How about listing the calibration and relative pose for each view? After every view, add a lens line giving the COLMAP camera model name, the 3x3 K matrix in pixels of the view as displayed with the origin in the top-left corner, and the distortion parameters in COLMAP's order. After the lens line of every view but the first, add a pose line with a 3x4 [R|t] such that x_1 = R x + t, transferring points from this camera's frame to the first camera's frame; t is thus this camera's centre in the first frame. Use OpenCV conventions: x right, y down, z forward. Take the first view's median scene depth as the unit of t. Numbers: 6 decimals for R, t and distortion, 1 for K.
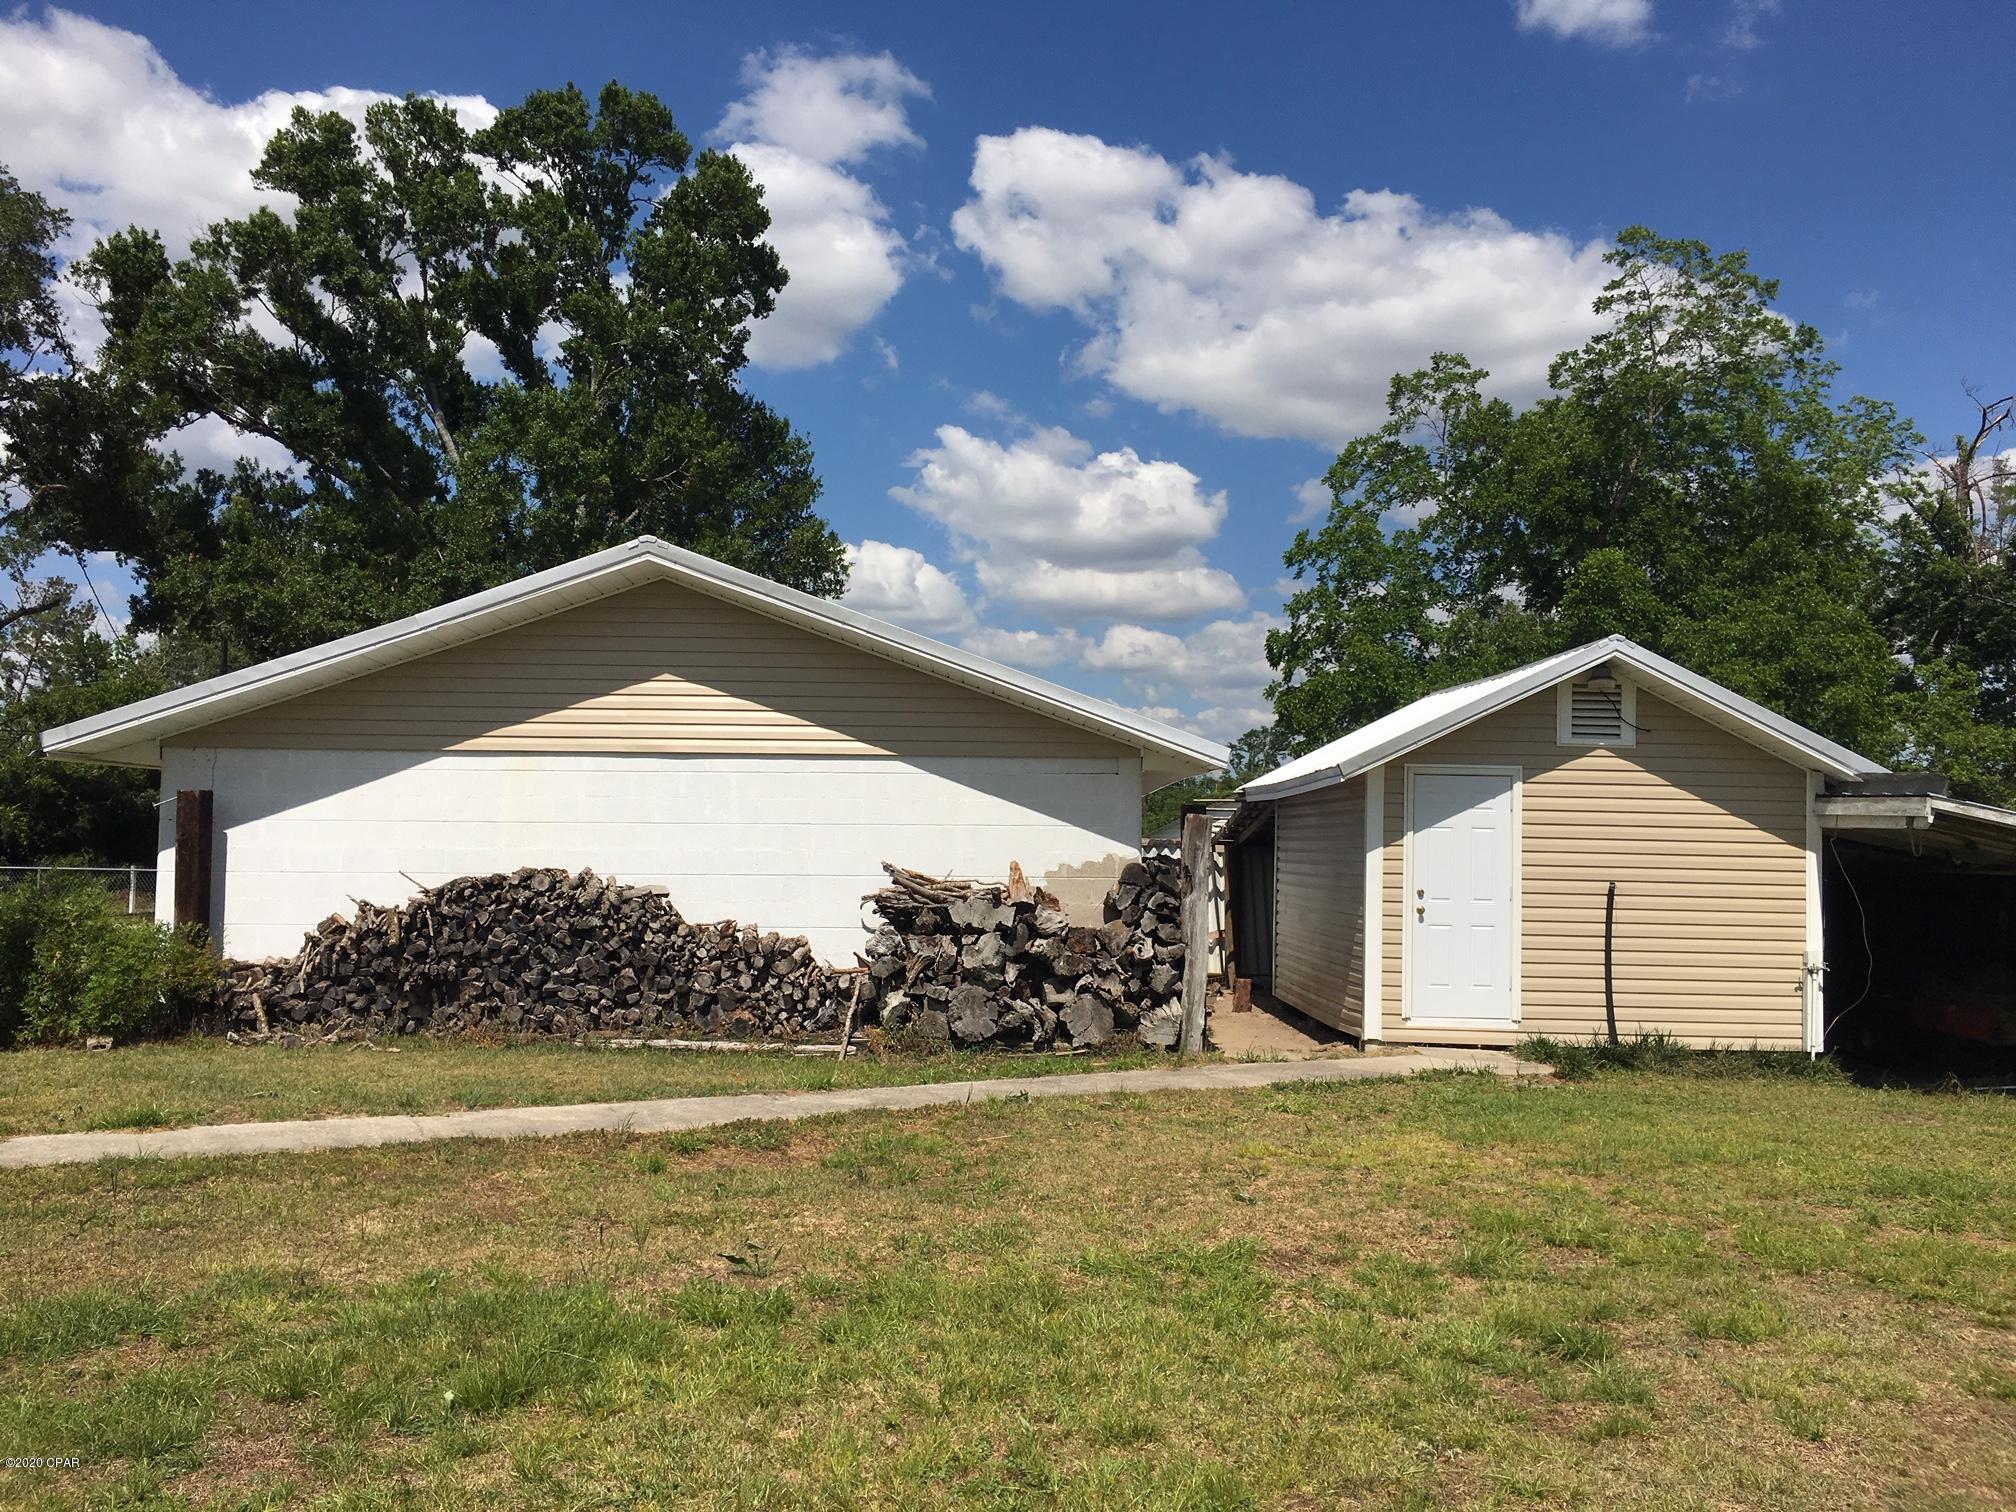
lens RADIAL K [[1723.3, 0, 1002.7], [0, 1723.3, 758.3], [0, 0, 1]] dist [0.085245, -0.126255]
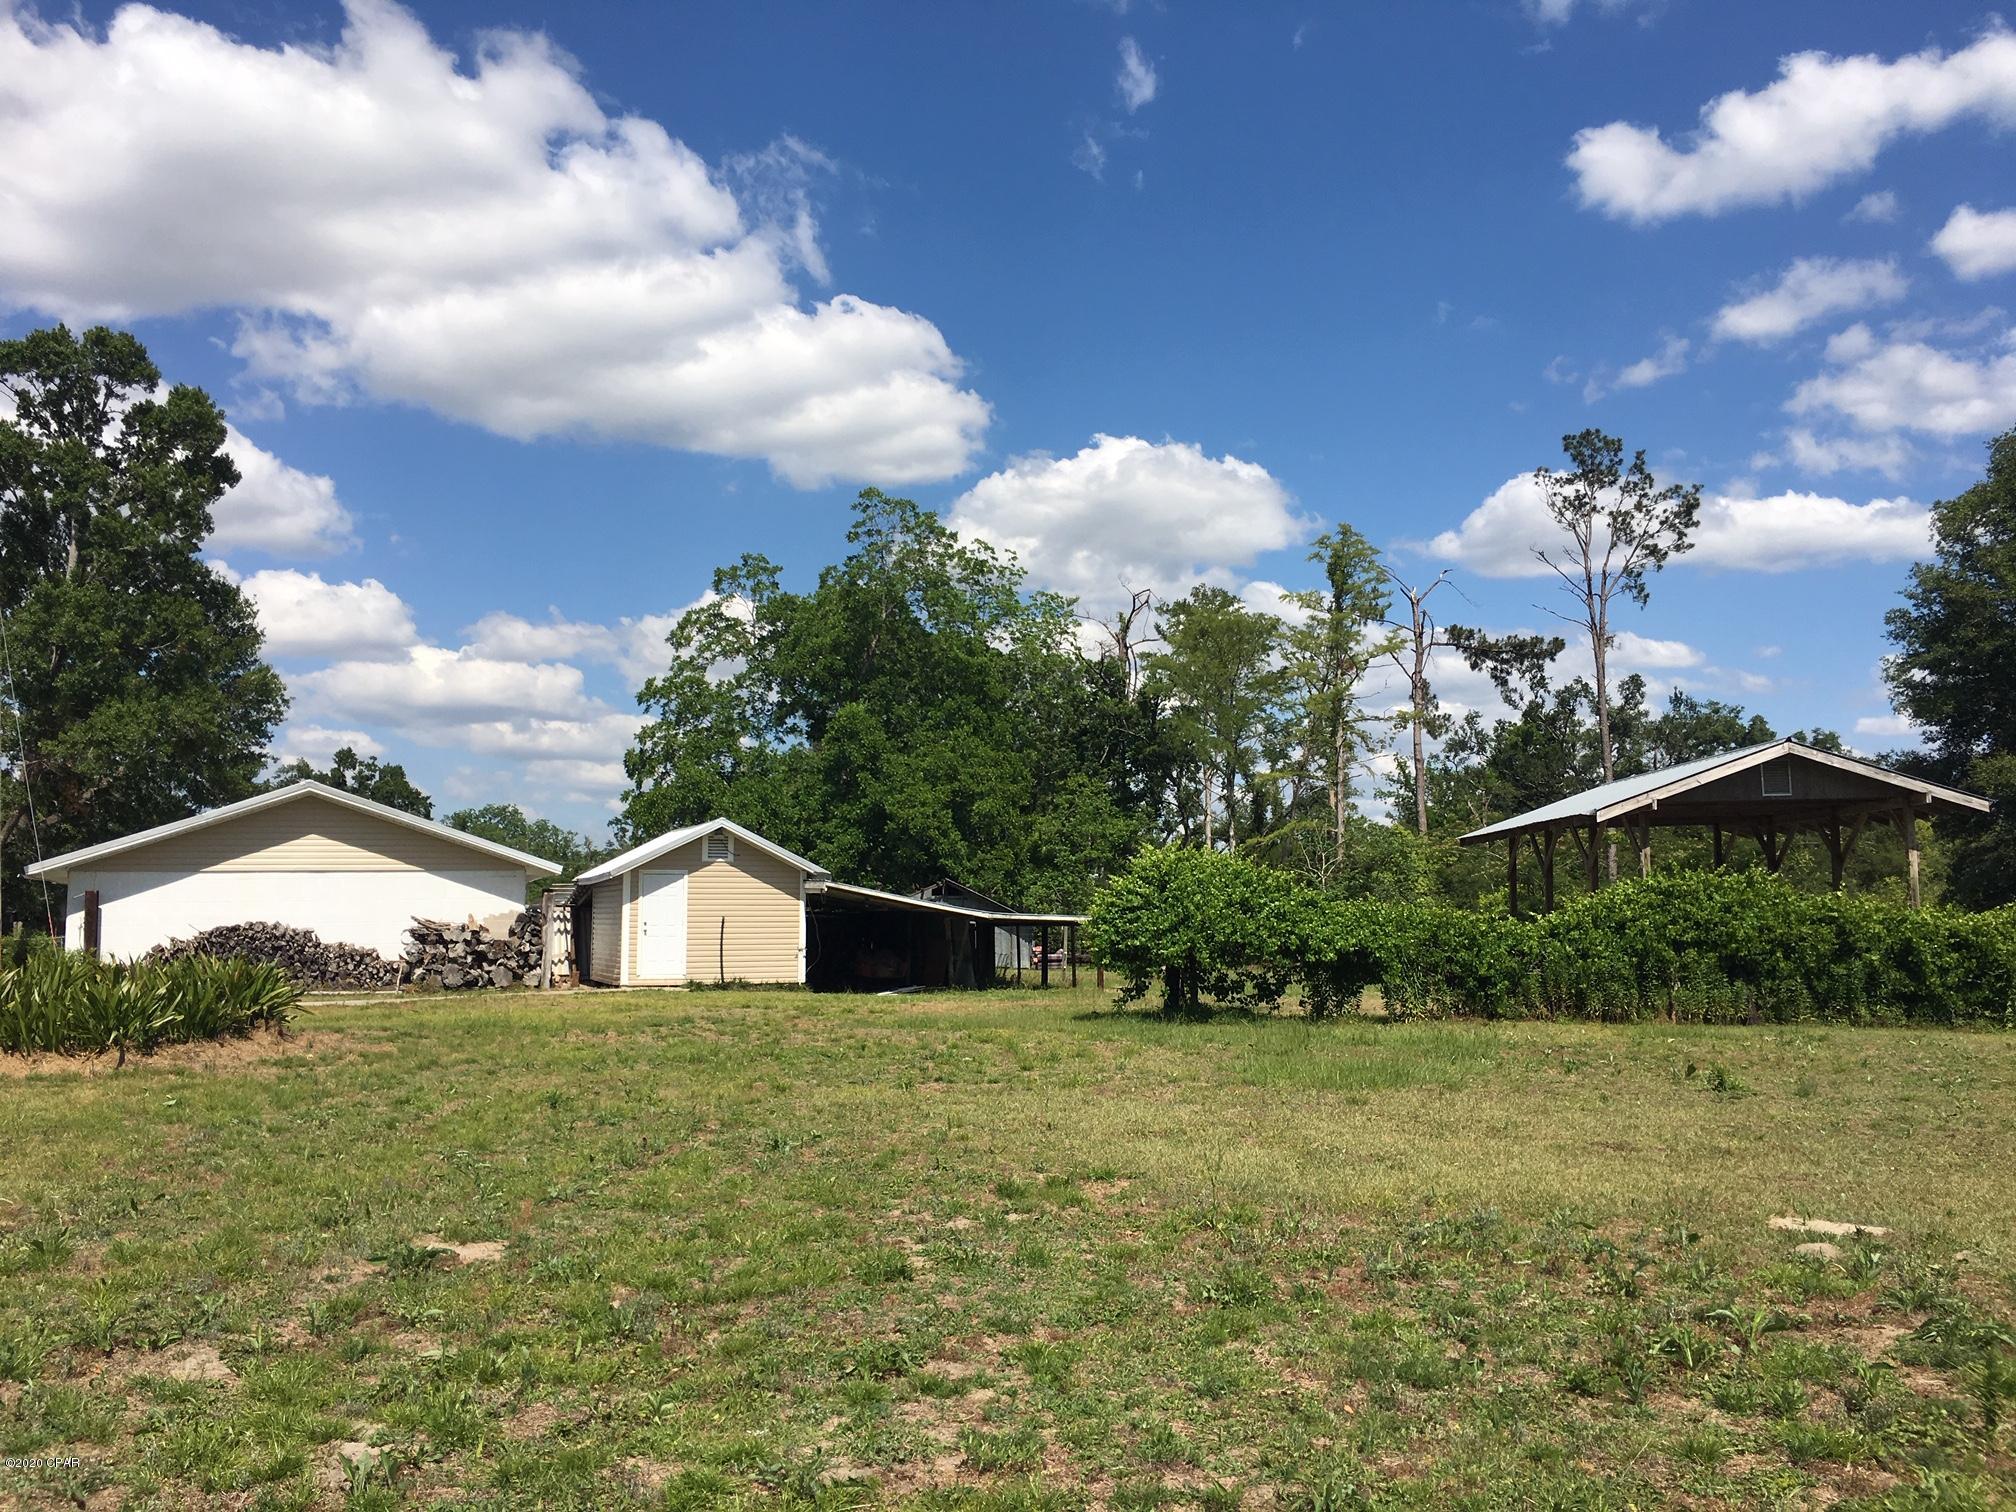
lens RADIAL K [[1723.3, 0, 1002.7], [0, 1723.3, 758.3], [0, 0, 1]] dist [0.085245, -0.126255]
pose [[0.939790, 0.009934, 0.341608, -0.117358], [0.003637, 0.999230, -0.039066, -0.056369], [-0.341733, 0.037956, 0.939030, -1.451154]]
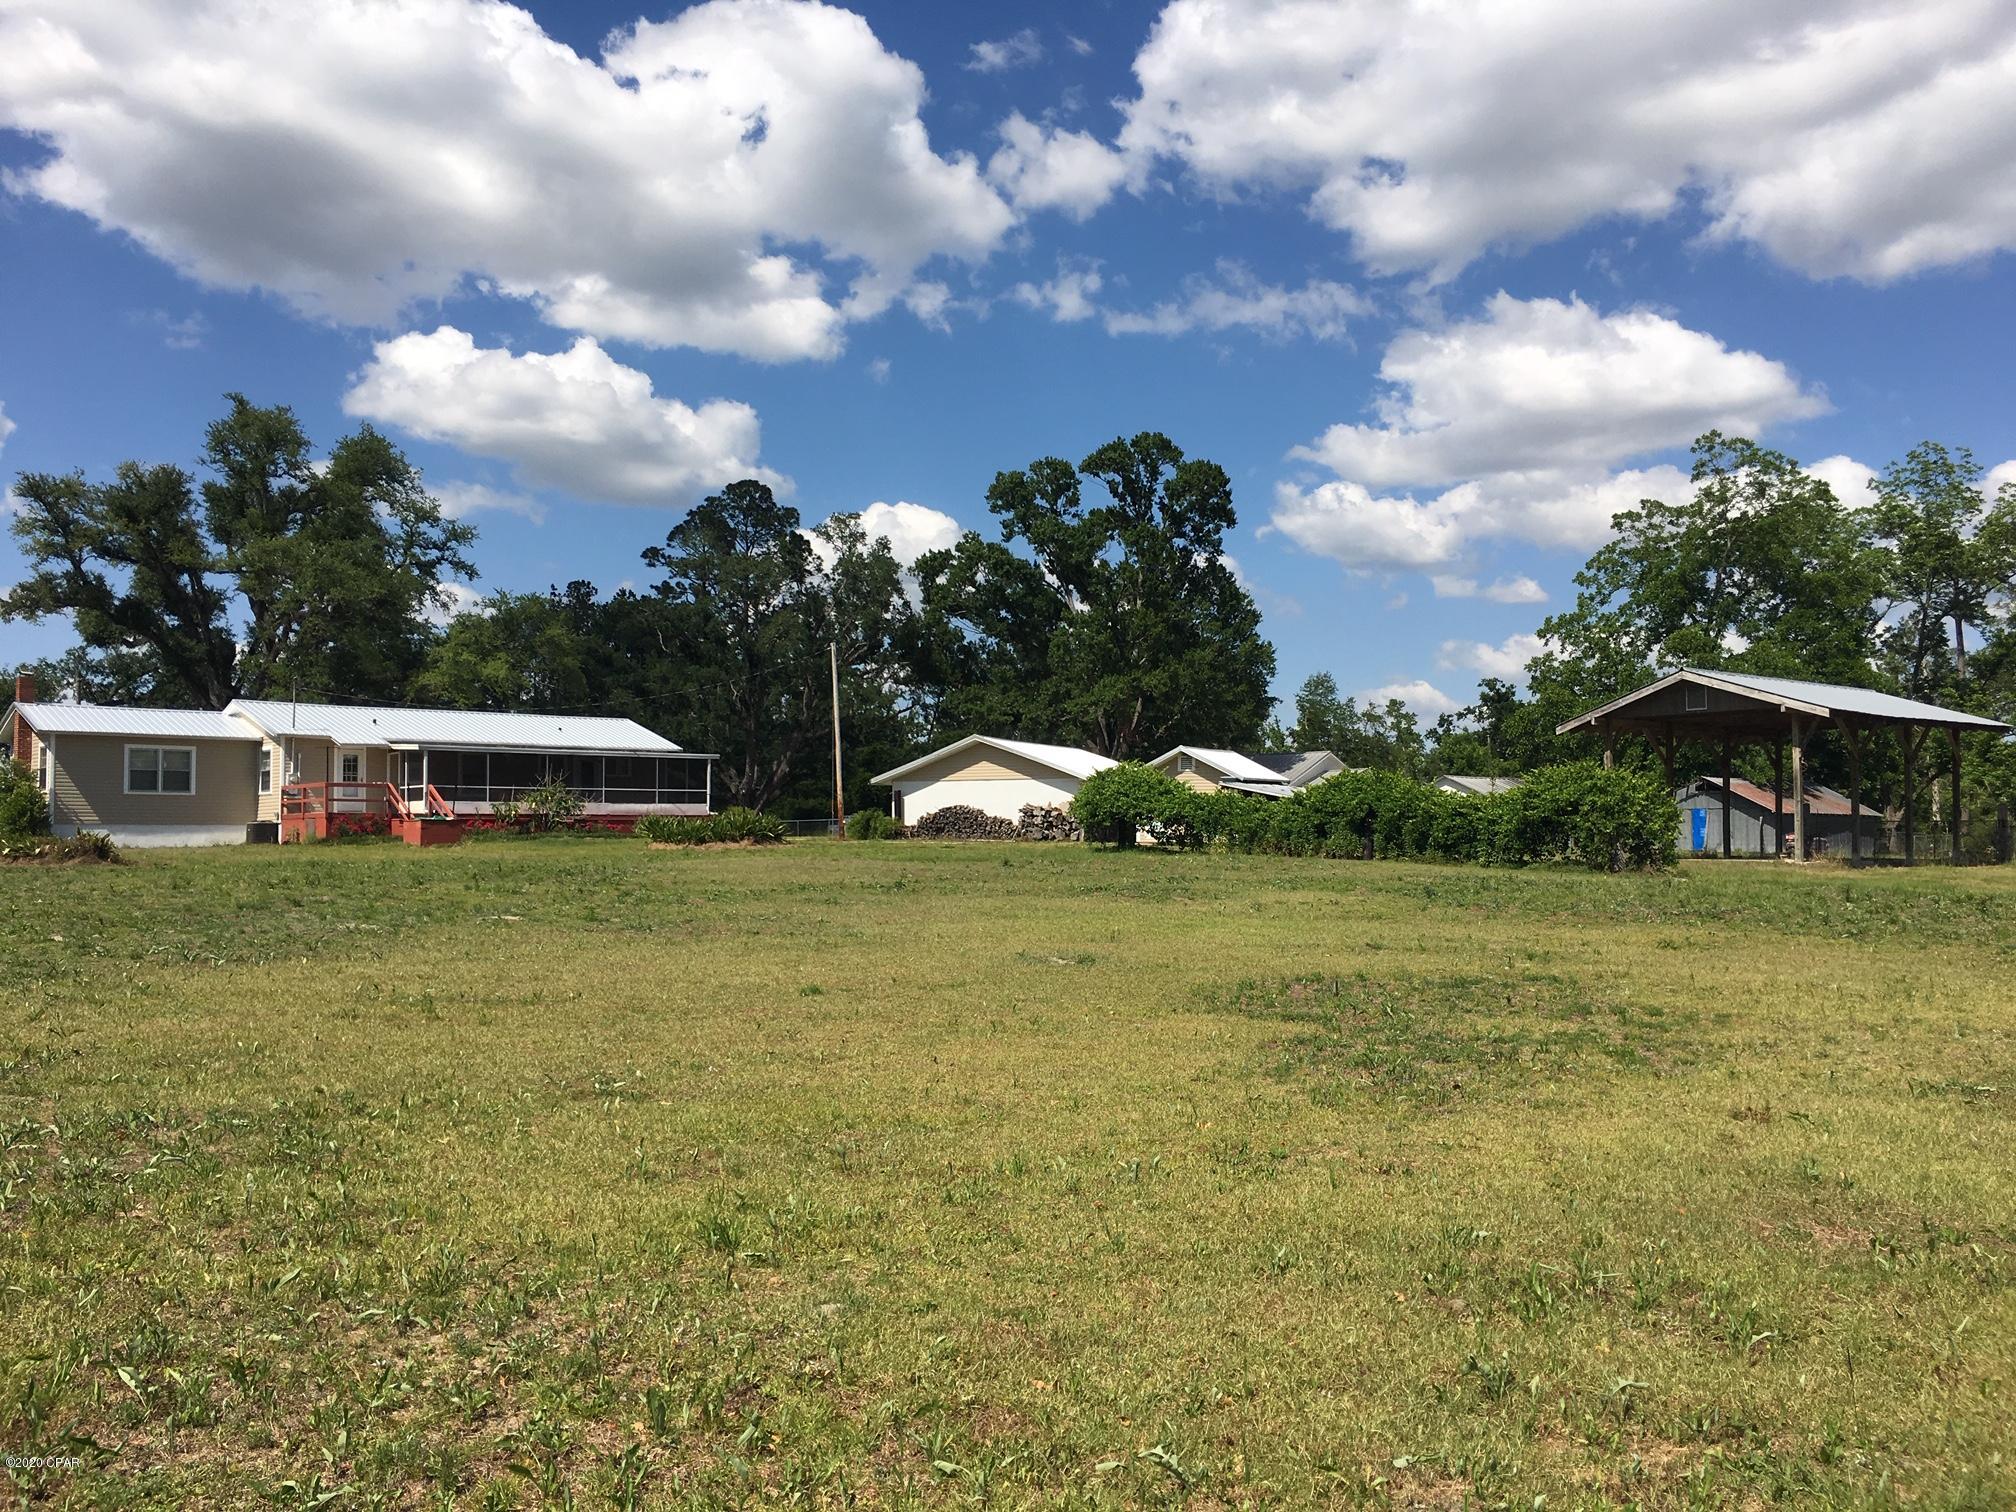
lens RADIAL K [[1729.7, 0, 1005.7], [0, 1729.7, 769.6], [0, 0, 1]] dist [0.088351, -0.116731]
pose [[0.883770, -0.033273, -0.466737, 1.917427], [0.039753, 0.999201, 0.004041, -0.044045], [0.466230, -0.022126, 0.884387, -2.911526]]
